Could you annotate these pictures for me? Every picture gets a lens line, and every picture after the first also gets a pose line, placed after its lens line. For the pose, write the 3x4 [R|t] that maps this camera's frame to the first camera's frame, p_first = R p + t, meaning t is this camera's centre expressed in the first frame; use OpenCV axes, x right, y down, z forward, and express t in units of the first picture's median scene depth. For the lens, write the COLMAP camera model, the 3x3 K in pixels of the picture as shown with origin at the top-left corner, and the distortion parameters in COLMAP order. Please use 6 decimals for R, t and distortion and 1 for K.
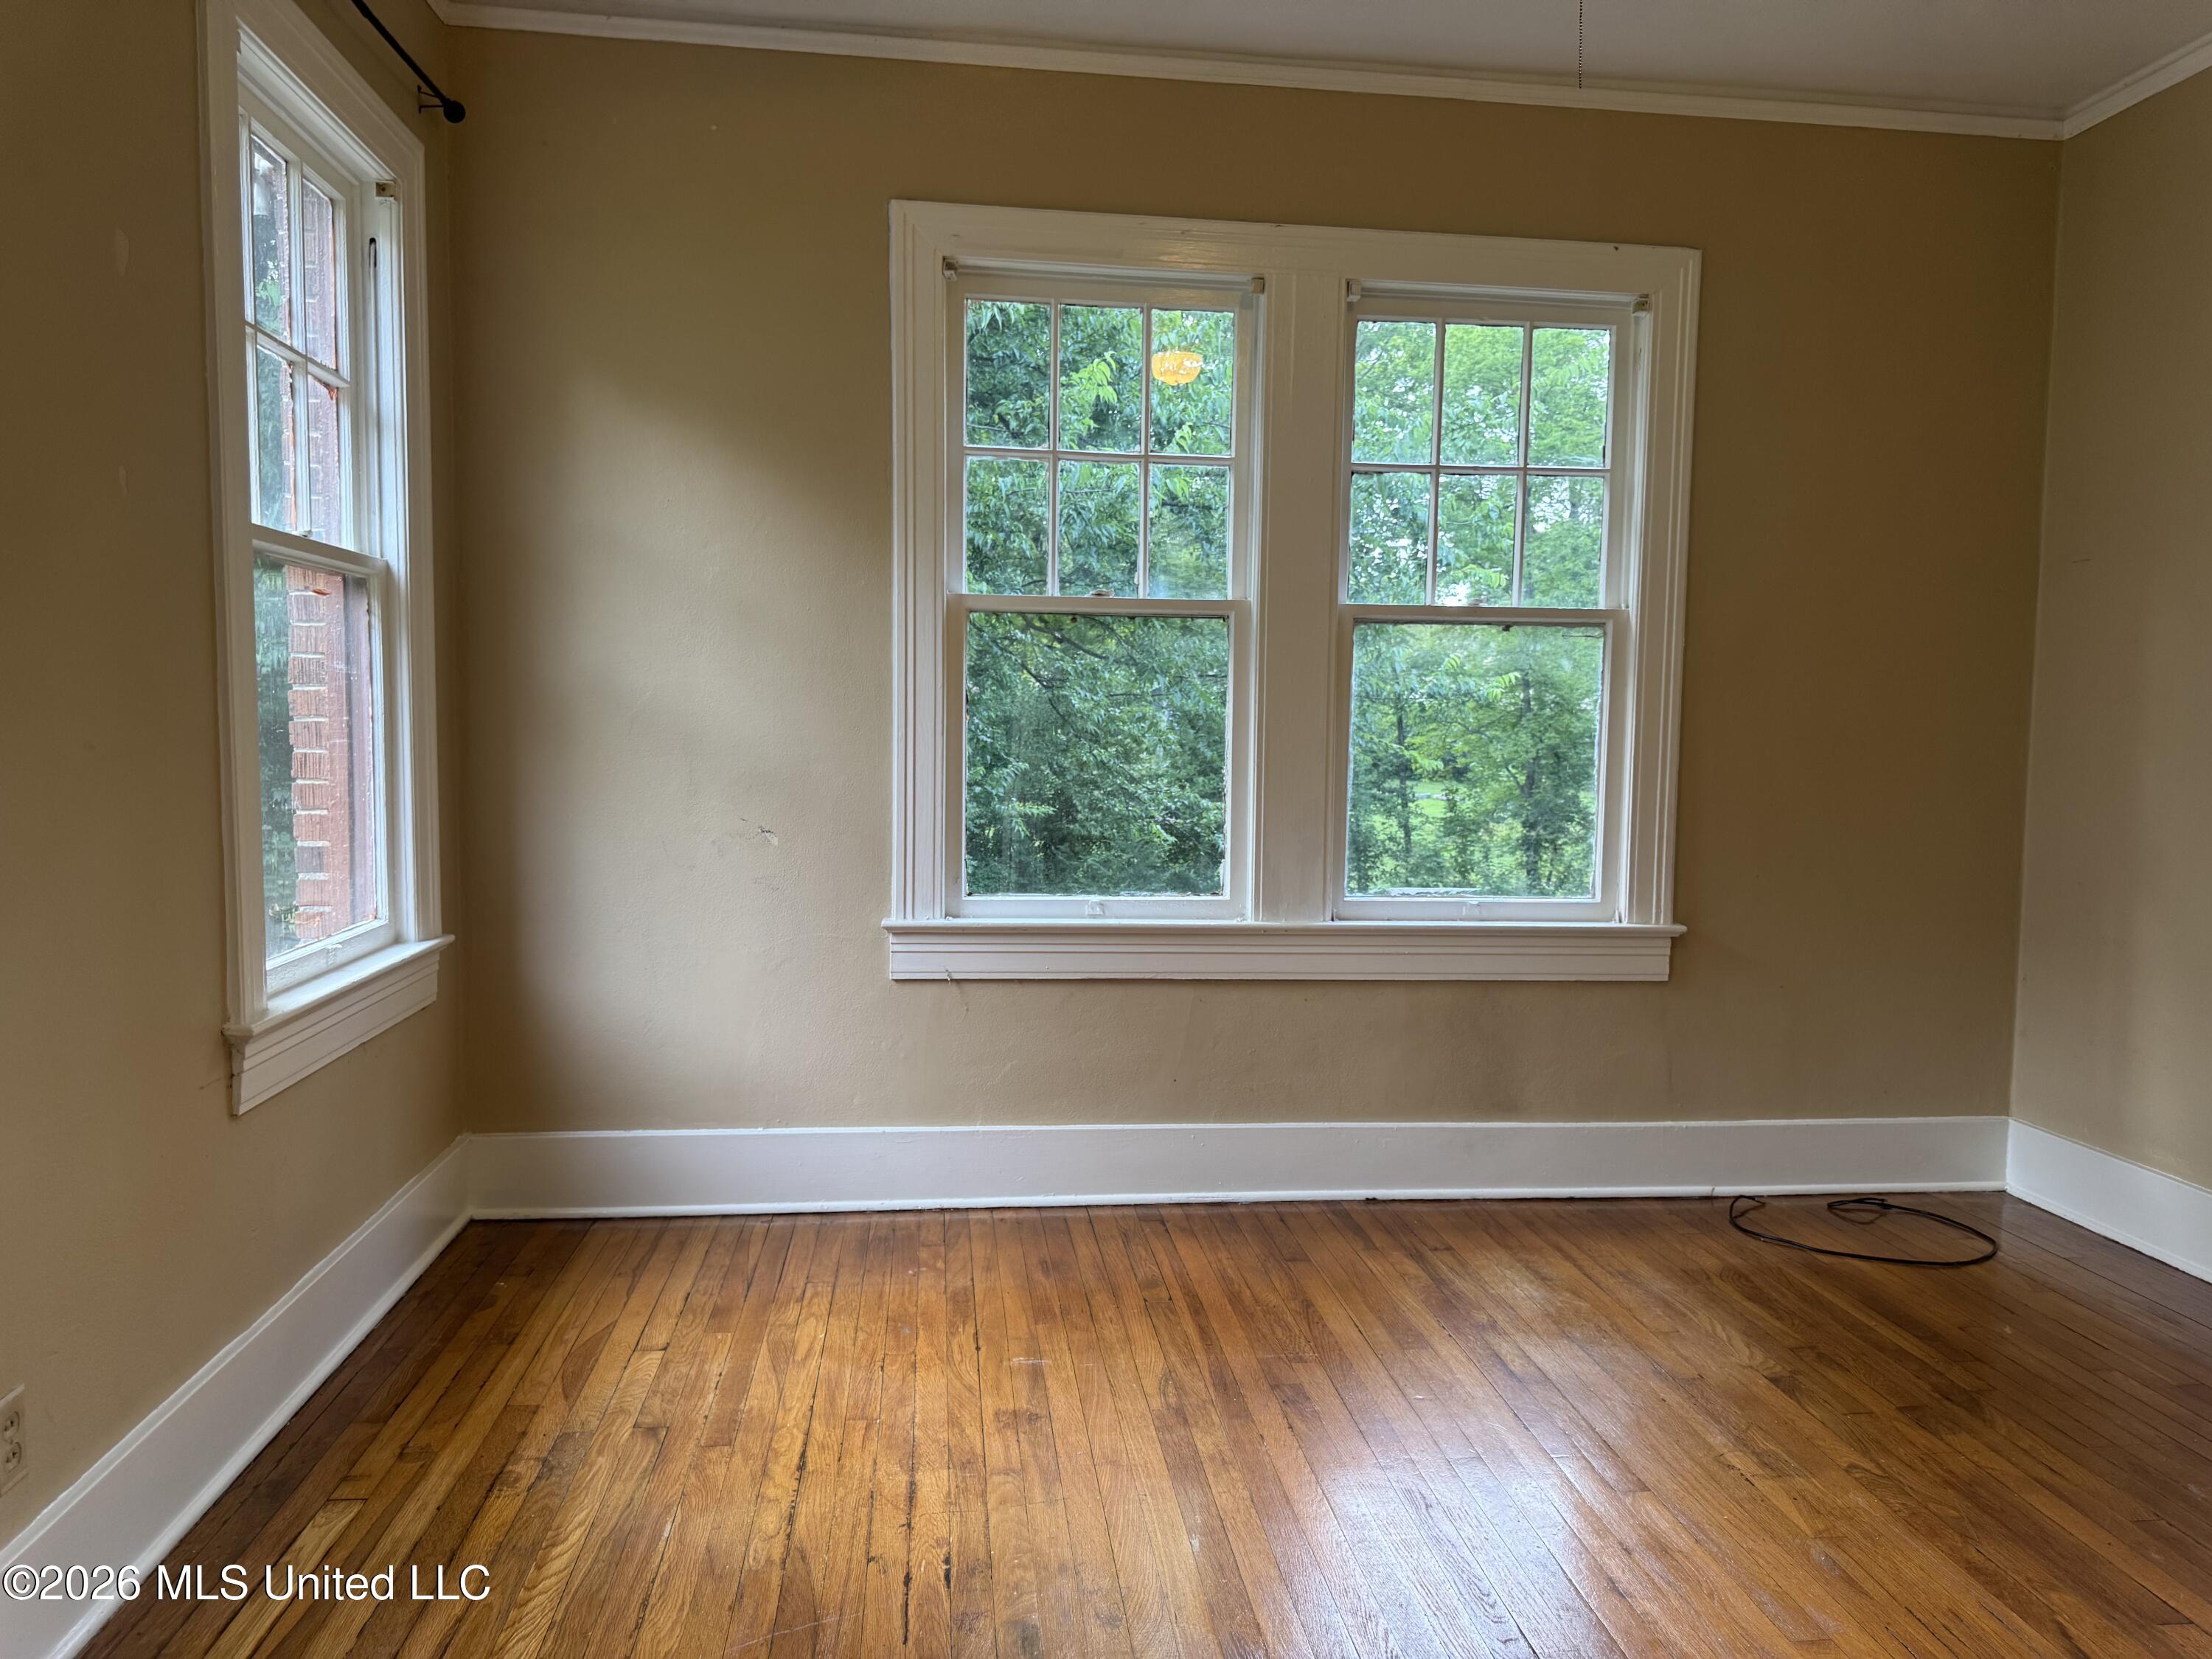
lens RADIAL K [[1544.4, 0, 1096.0], [0, 1544.4, 831.5], [0, 0, 1]] dist [0.034209, -0.035676]
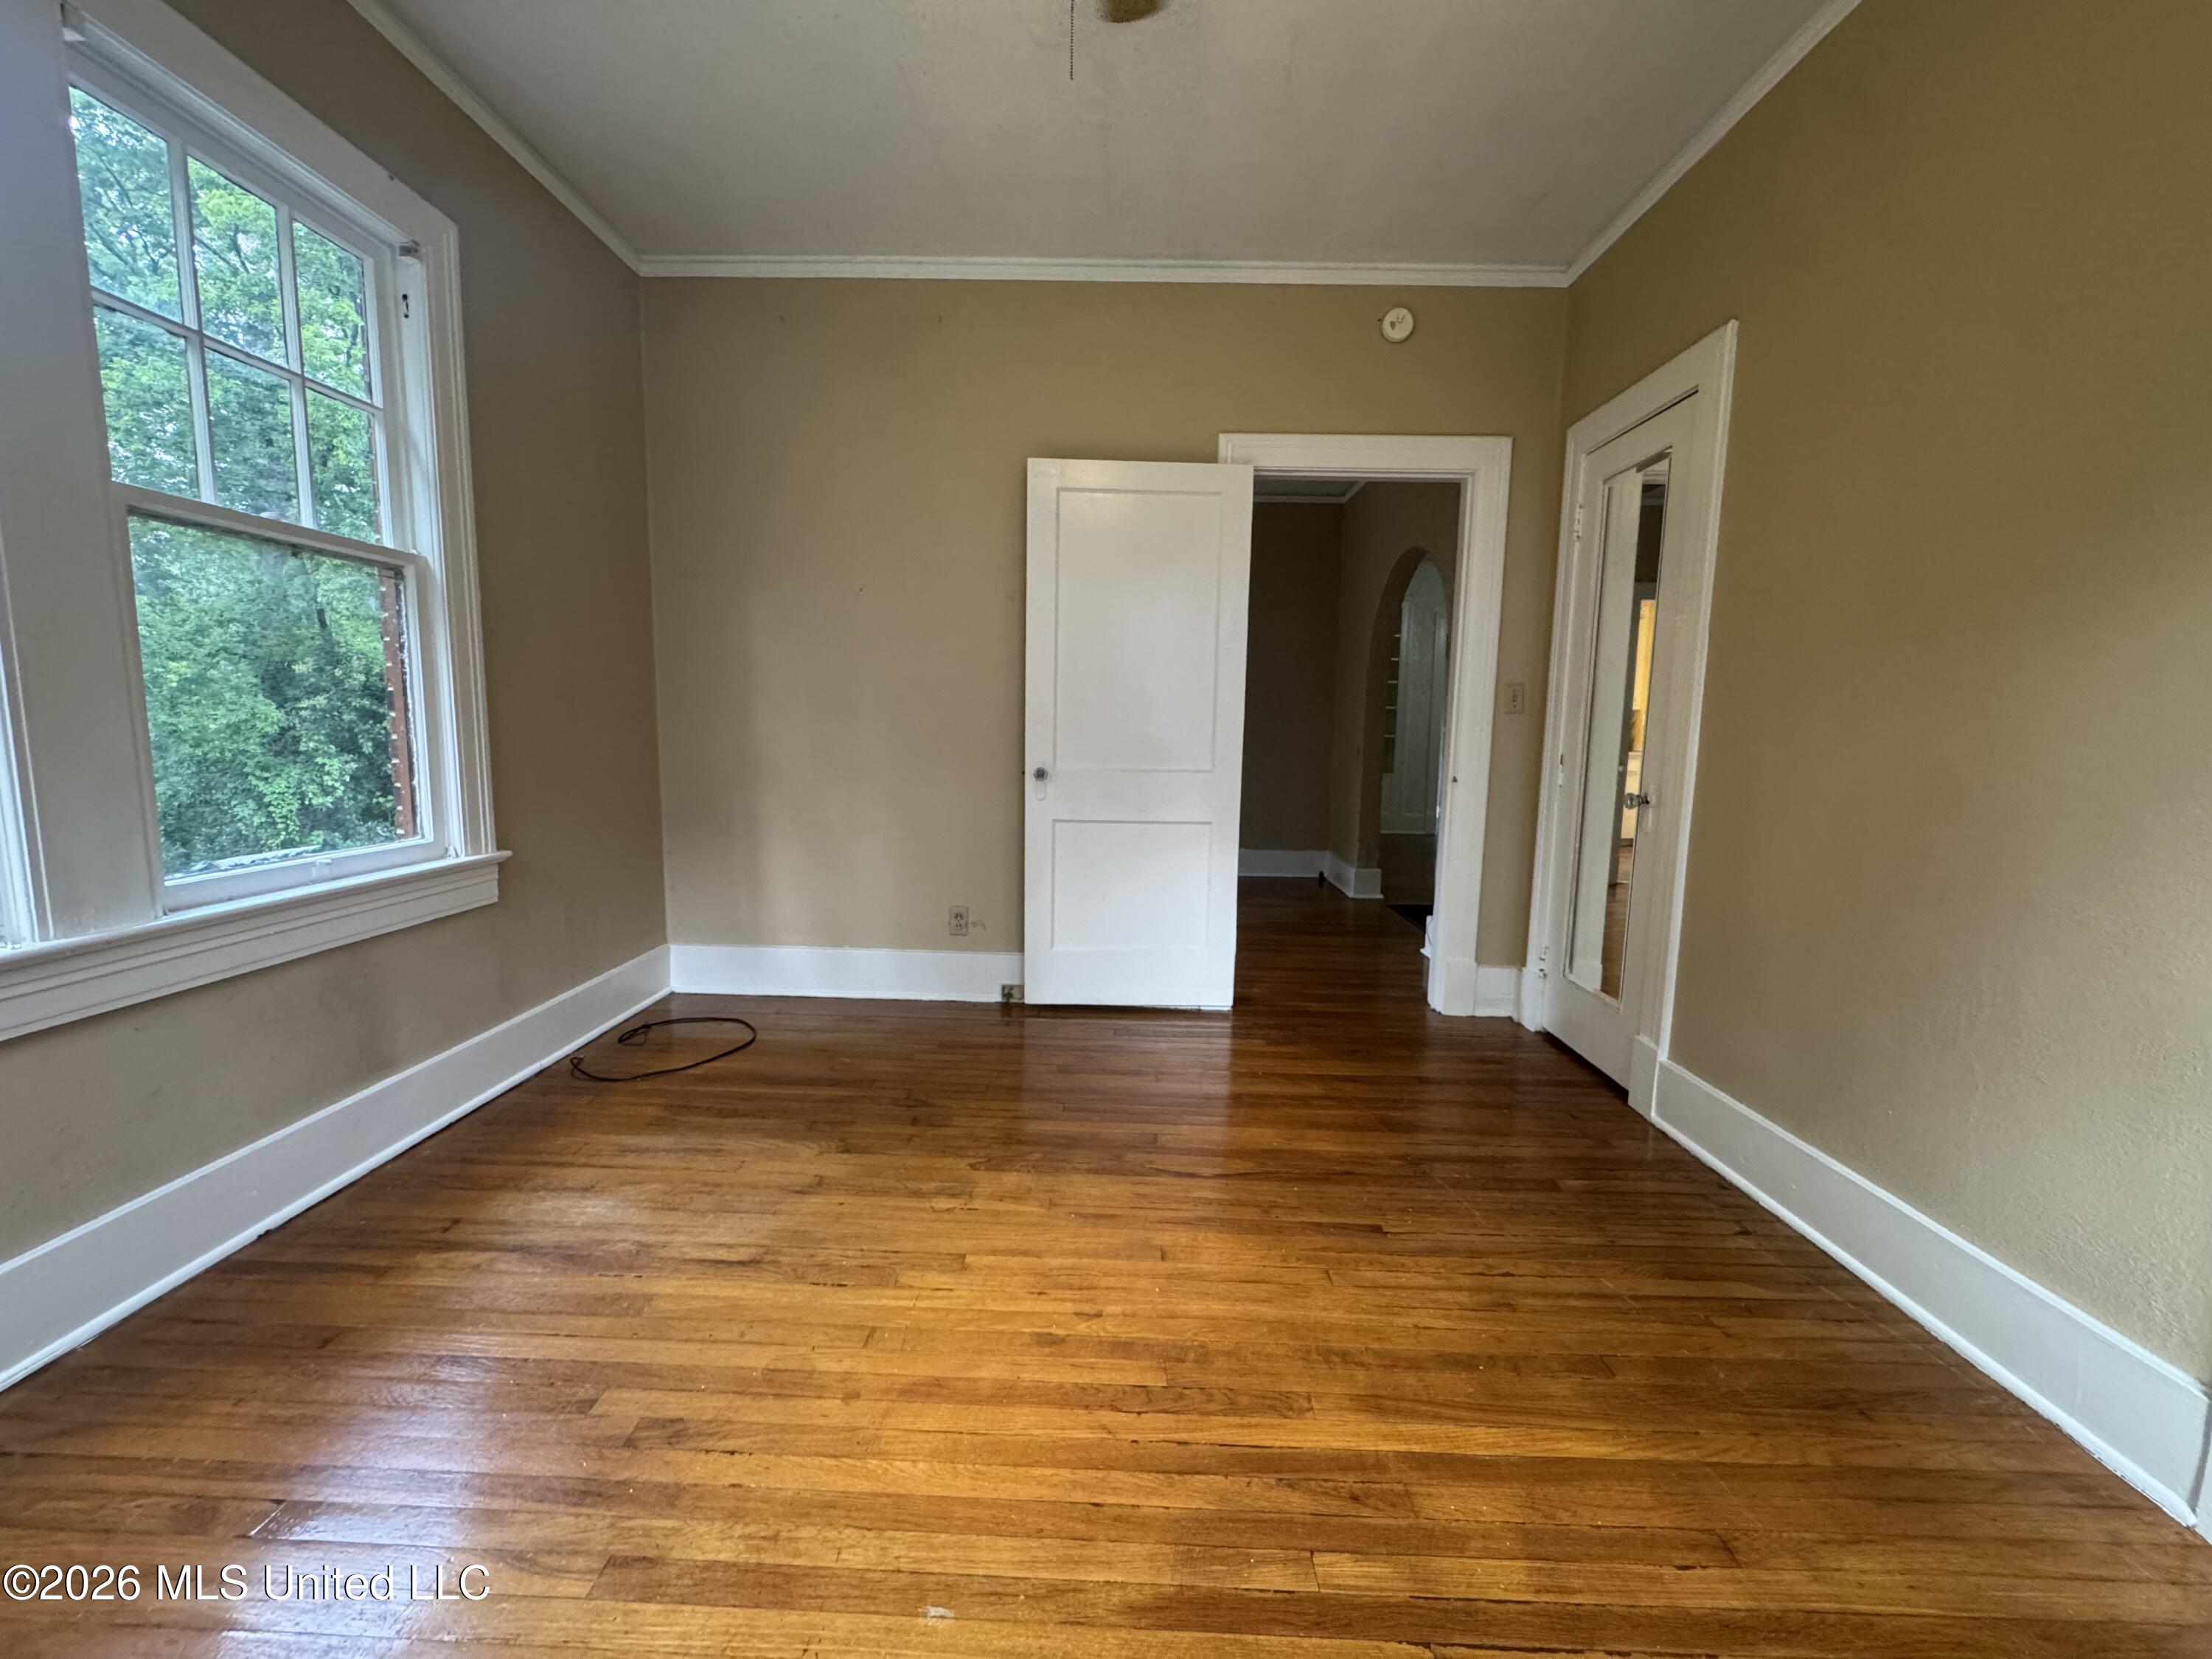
lens RADIAL K [[882.6, 0, 1109.5], [0, 882.6, 830.9], [0, 0, 1]] dist [-0.002526, 0.000771]
pose [[0.137942, -0.133593, 0.981389, -0.213982], [0.052176, 0.990466, 0.127495, -0.015099], [-0.989065, 0.033618, 0.143597, 0.518644]]
